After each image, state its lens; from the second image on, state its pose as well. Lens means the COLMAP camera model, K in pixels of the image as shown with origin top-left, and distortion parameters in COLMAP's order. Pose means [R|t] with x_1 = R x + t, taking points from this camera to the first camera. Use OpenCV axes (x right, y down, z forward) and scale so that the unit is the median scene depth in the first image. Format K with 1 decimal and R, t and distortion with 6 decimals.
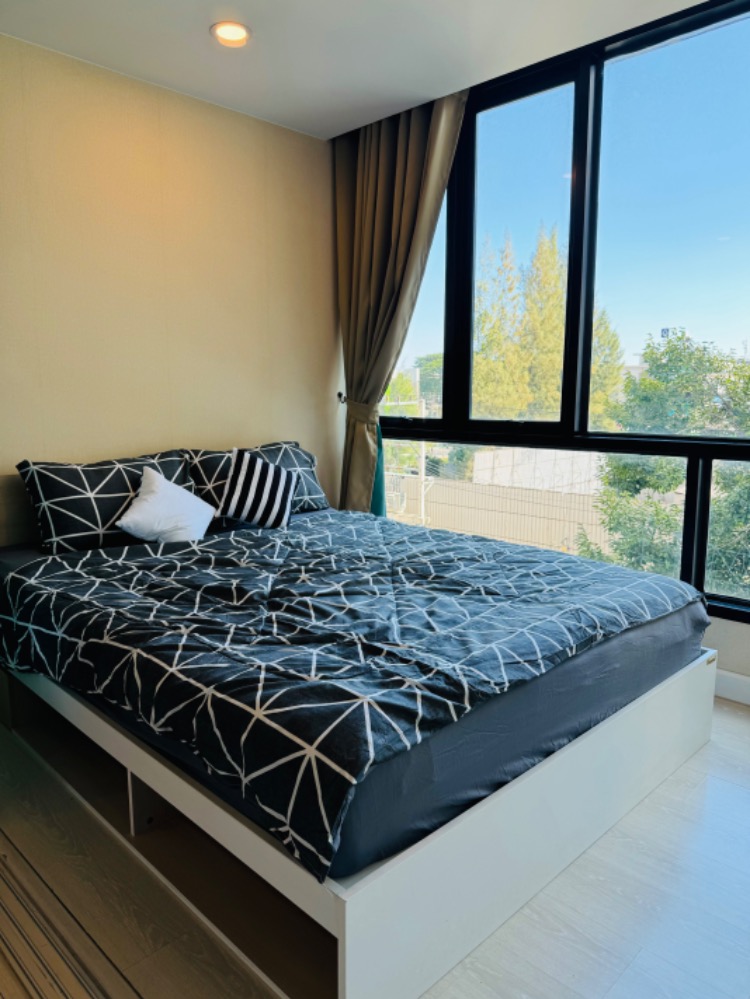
lens RADIAL K [[702.4, 0, 377.9], [0, 702.4, 494.0], [0, 0, 1]] dist [0.158020, -0.286003]
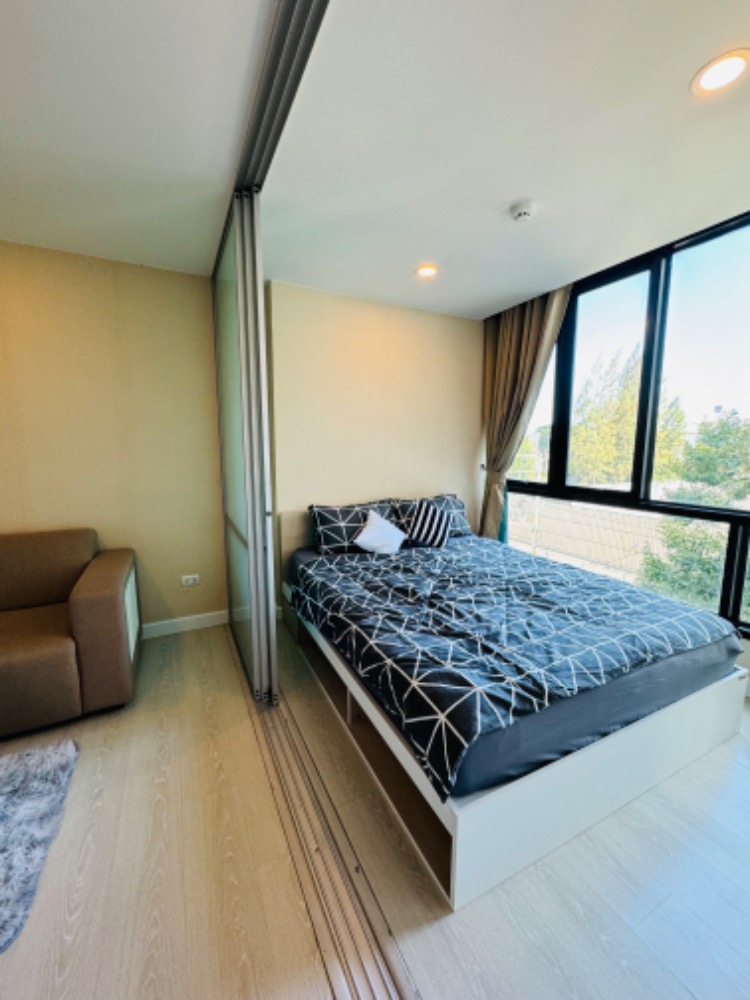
lens RADIAL K [[399.0, 0, 376.8], [0, 399.0, 500.5], [0, 0, 1]] dist [-0.001888, 0.000390]
pose [[0.947929, 0.044635, -0.315338, 0.017529], [-0.047499, 0.998870, -0.001399, -0.074559], [0.314920, 0.016304, 0.948978, 0.030342]]
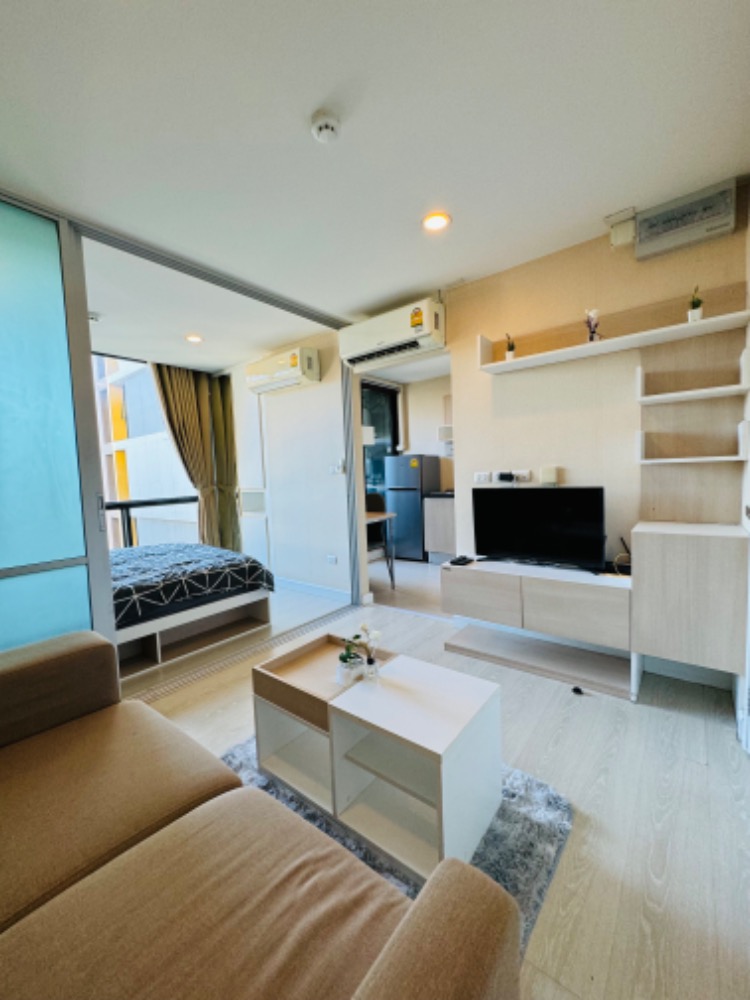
lens RADIAL K [[399.0, 0, 376.8], [0, 399.0, 500.5], [0, 0, 1]] dist [-0.001888, 0.000390]
pose [[-0.105105, -0.066875, 0.992210, -1.365642], [0.180709, 0.979841, 0.085184, -0.044074], [-0.977904, 0.188255, -0.090902, 0.214736]]
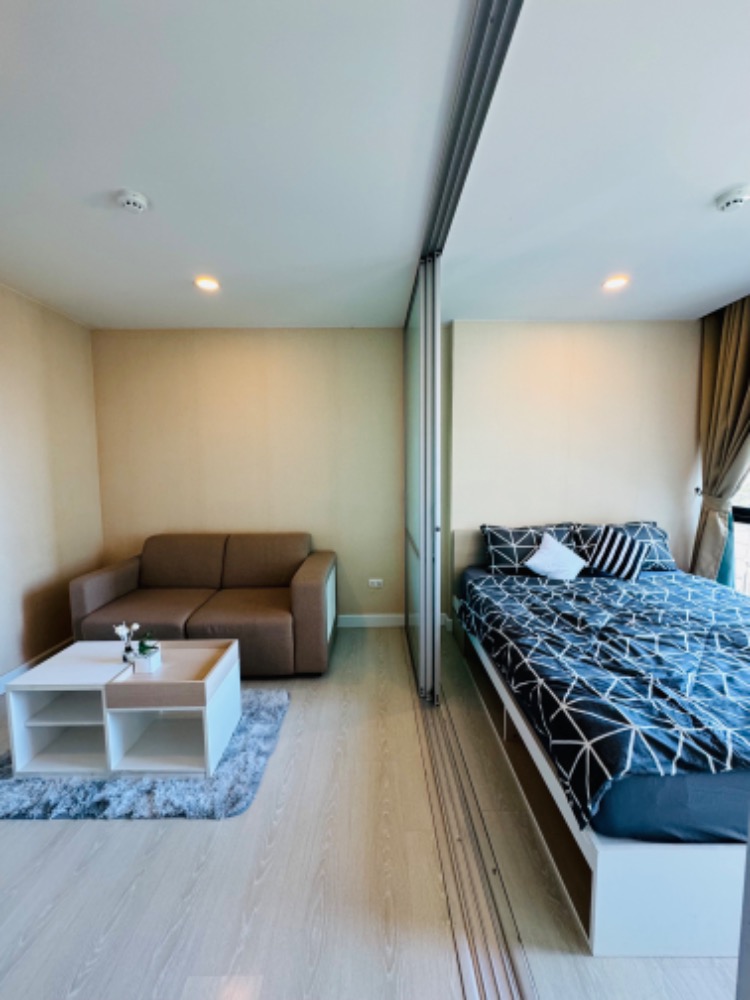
lens RADIAL K [[399.0, 0, 376.8], [0, 399.0, 500.5], [0, 0, 1]] dist [-0.001888, 0.000390]
pose [[0.705052, 0.051205, -0.707305, 0.097859], [-0.093220, 0.995427, -0.020860, -0.071119], [0.703002, 0.080643, 0.706601, -0.015850]]
